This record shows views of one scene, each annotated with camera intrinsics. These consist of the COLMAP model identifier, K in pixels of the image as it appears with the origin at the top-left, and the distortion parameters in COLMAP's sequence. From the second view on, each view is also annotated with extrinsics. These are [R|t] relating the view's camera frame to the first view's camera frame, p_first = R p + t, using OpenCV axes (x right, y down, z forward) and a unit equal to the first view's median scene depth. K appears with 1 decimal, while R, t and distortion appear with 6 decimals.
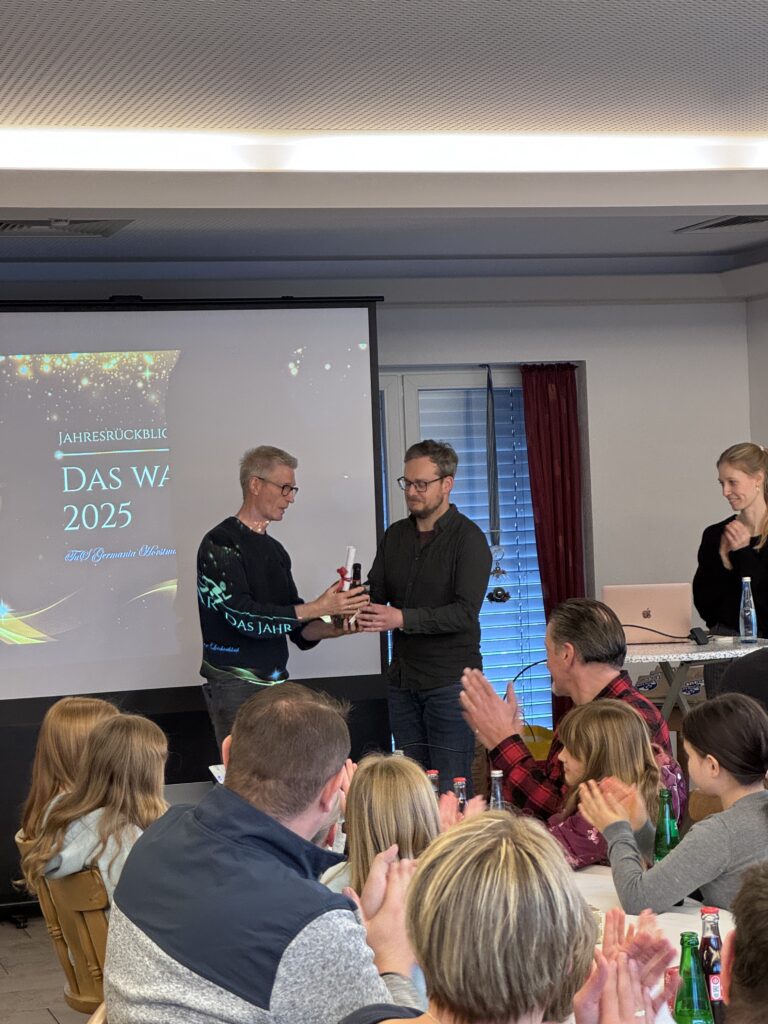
lens RADIAL K [[2334.9, 0, 384.0], [0, 2334.9, 512.0], [0, 0, 1]] dist [0.026597, 0.098753]
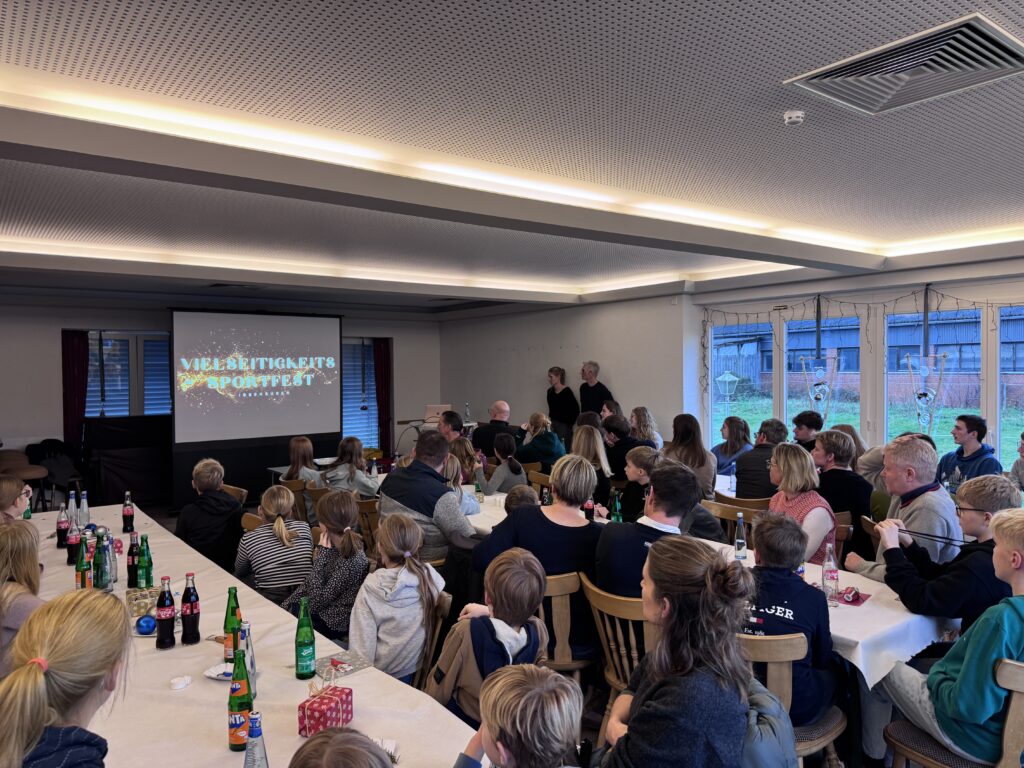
lens RADIAL K [[732.1, 0, 512.0], [0, 732.1, 384.0], [0, 0, 1]] dist [-0.001979, -0.000486]
pose [[0.940910, 0.028004, 0.337497, -0.122007], [-0.027766, 0.999599, -0.005535, 0.002415], [-0.337517, -0.004163, 0.941310, -0.038256]]
